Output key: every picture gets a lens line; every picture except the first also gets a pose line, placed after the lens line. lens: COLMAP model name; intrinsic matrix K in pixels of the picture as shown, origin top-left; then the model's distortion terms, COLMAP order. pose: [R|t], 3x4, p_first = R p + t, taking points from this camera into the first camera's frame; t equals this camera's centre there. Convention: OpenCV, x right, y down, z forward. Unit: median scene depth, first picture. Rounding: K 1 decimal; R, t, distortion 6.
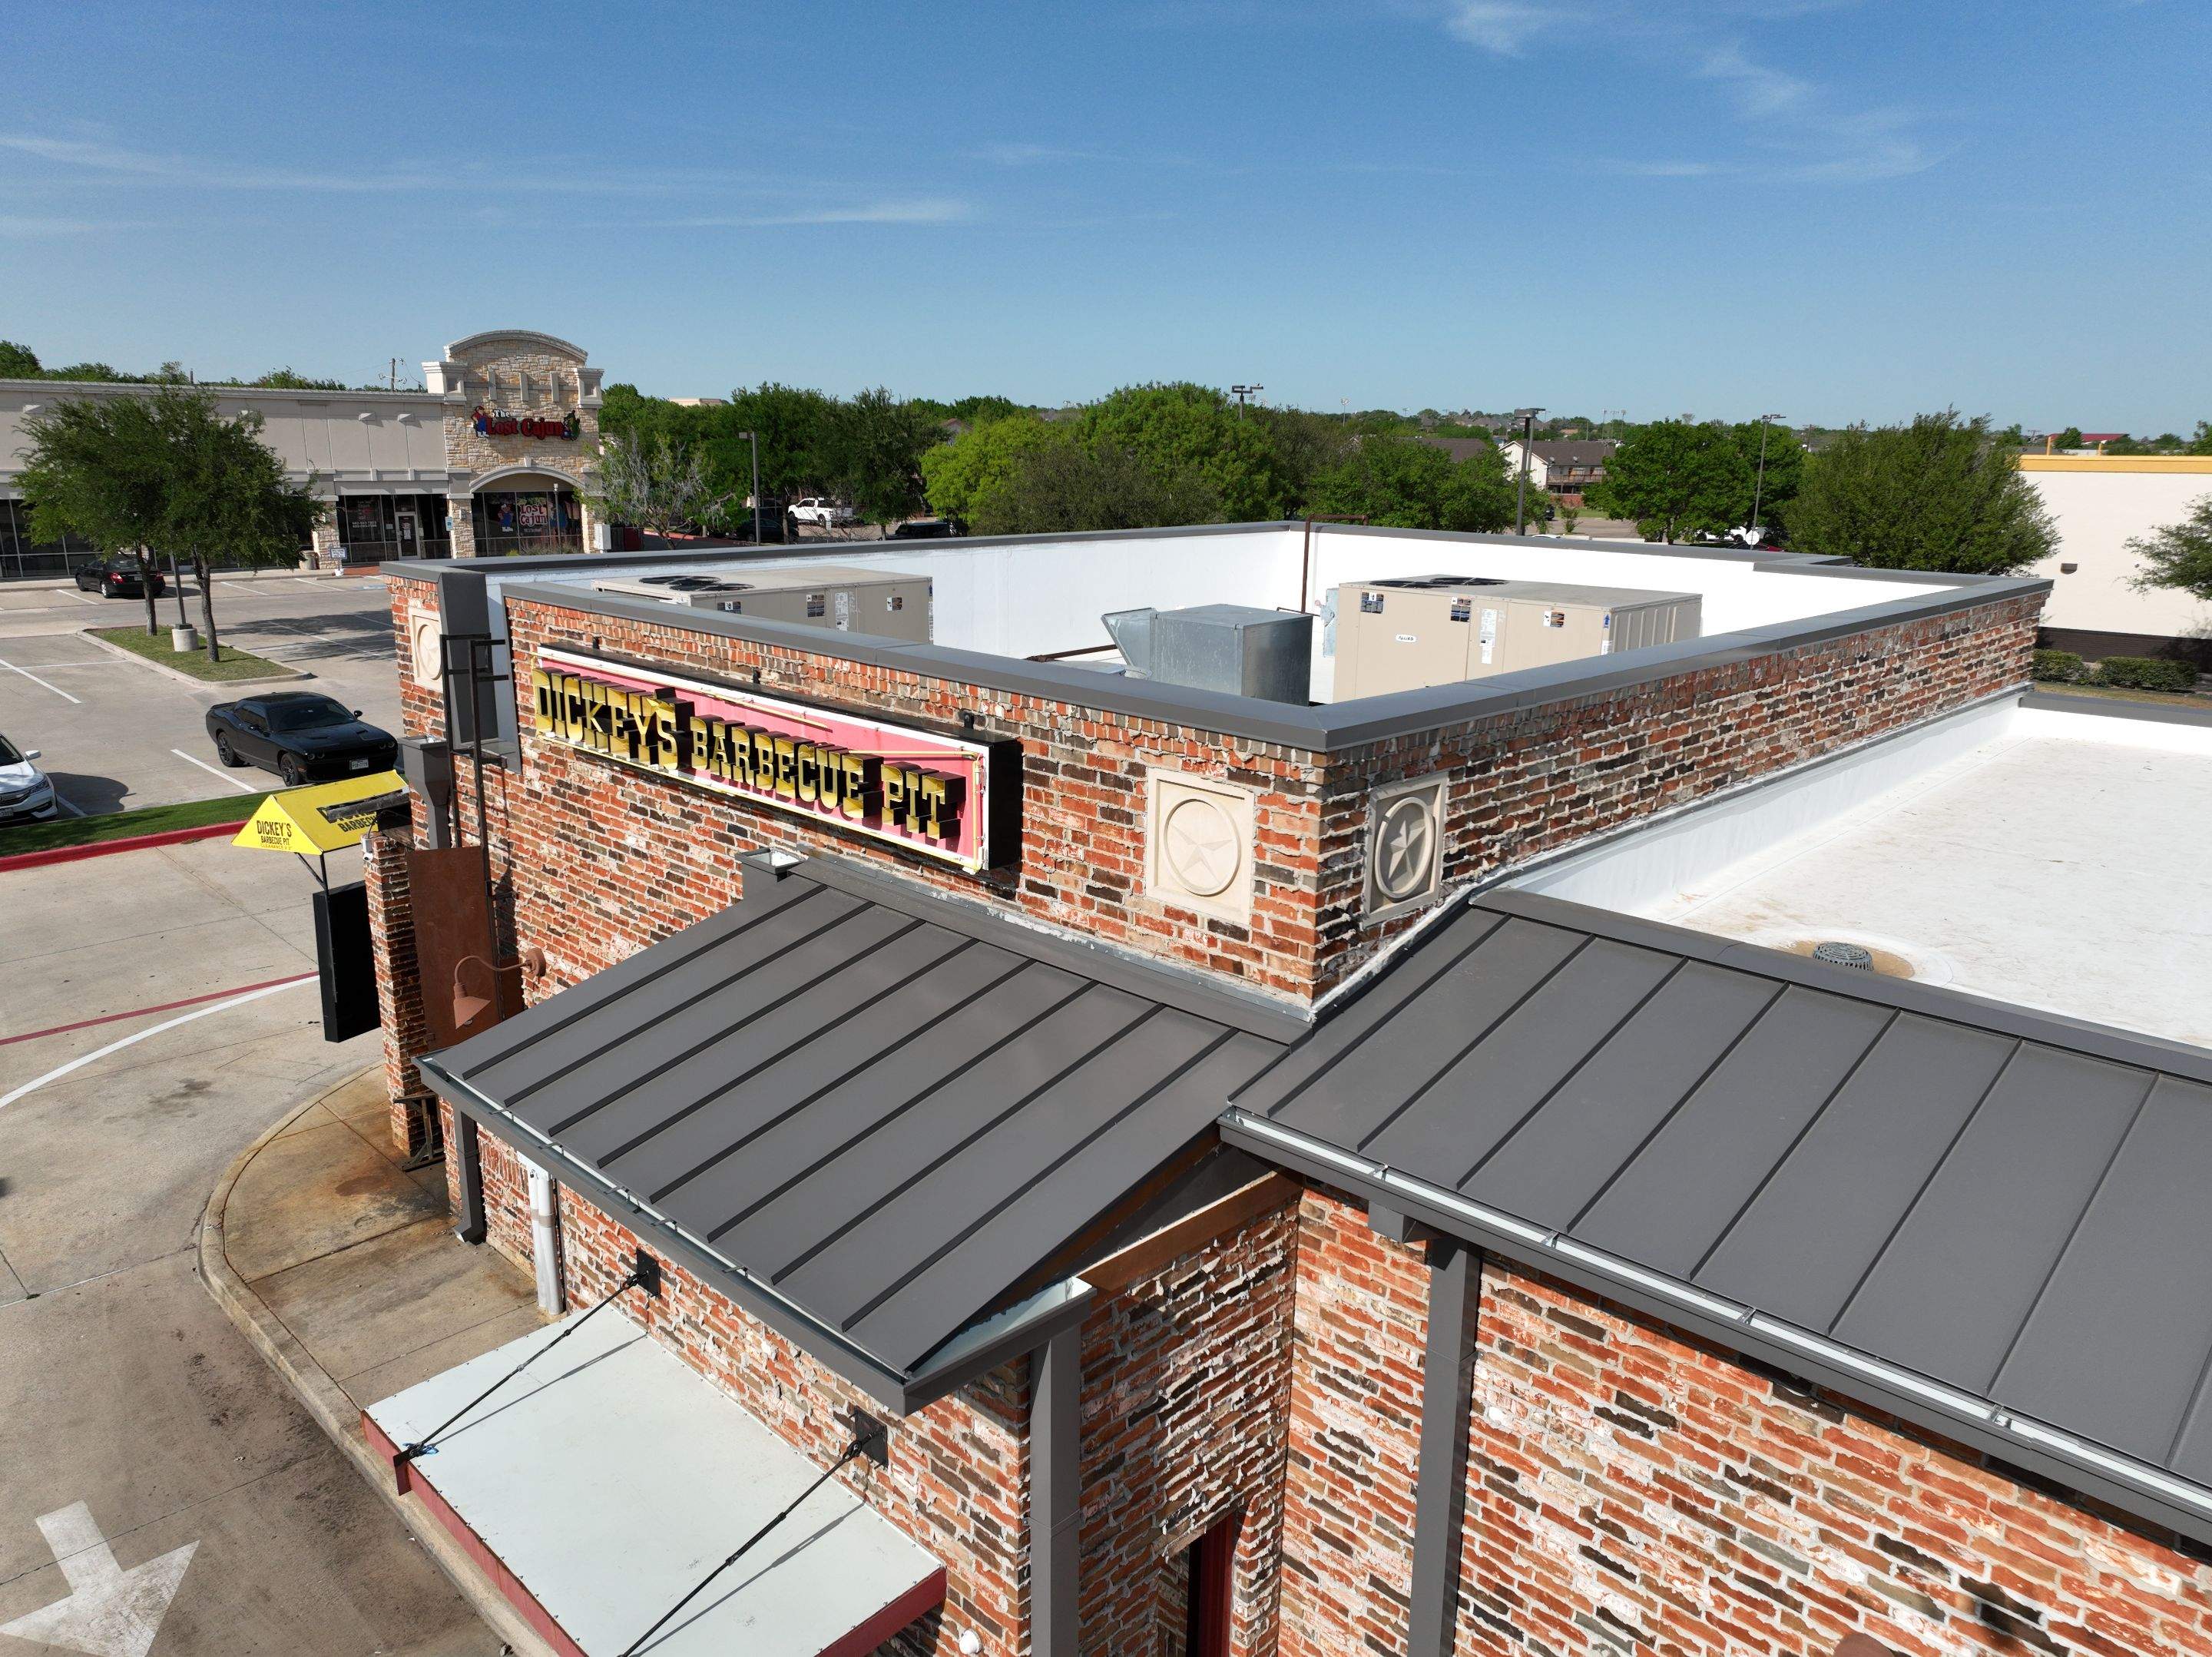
lens RADIAL K [[1559.7, 0, 1105.8], [0, 1559.7, 827.7], [0, 0, 1]] dist [0.007778, 0.008643]
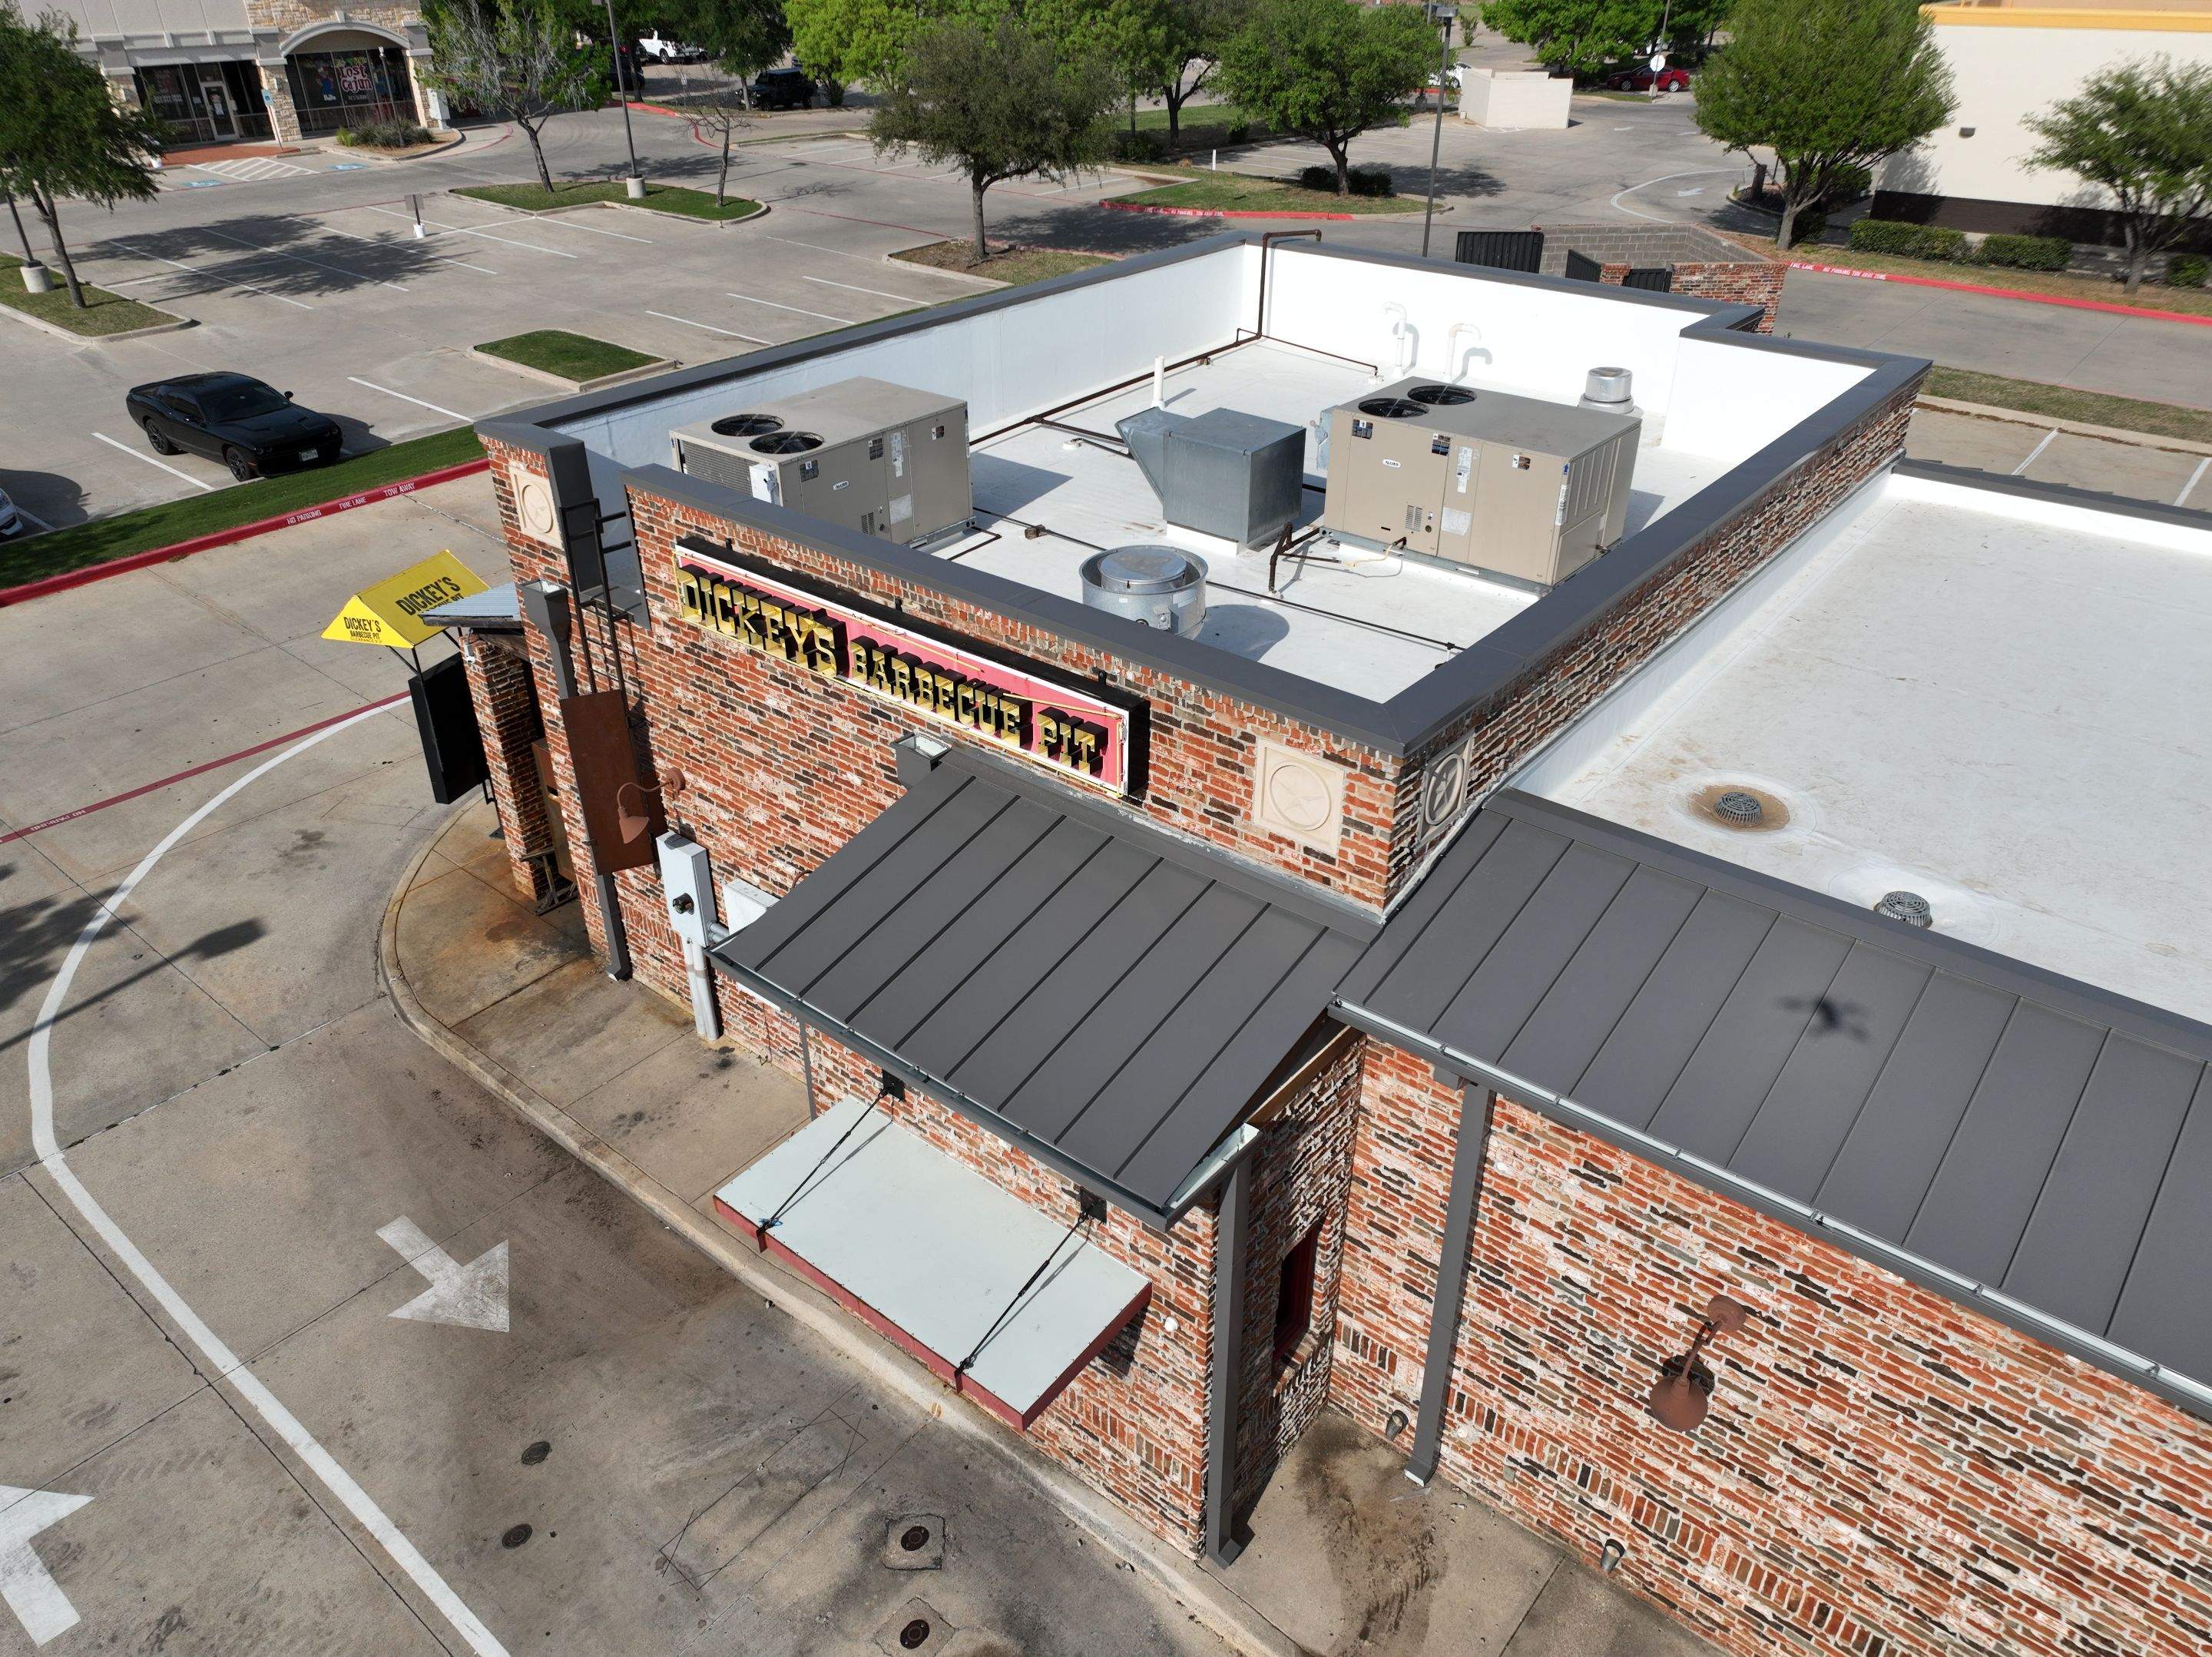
lens RADIAL K [[1559.7, 0, 1105.8], [0, 1559.7, 827.7], [0, 0, 1]] dist [0.007778, 0.008643]
pose [[0.996028, -0.057675, 0.067839, -0.185075], [0.035462, 0.955783, 0.291928, -0.335541], [-0.081676, -0.288362, 0.954031, -0.280478]]
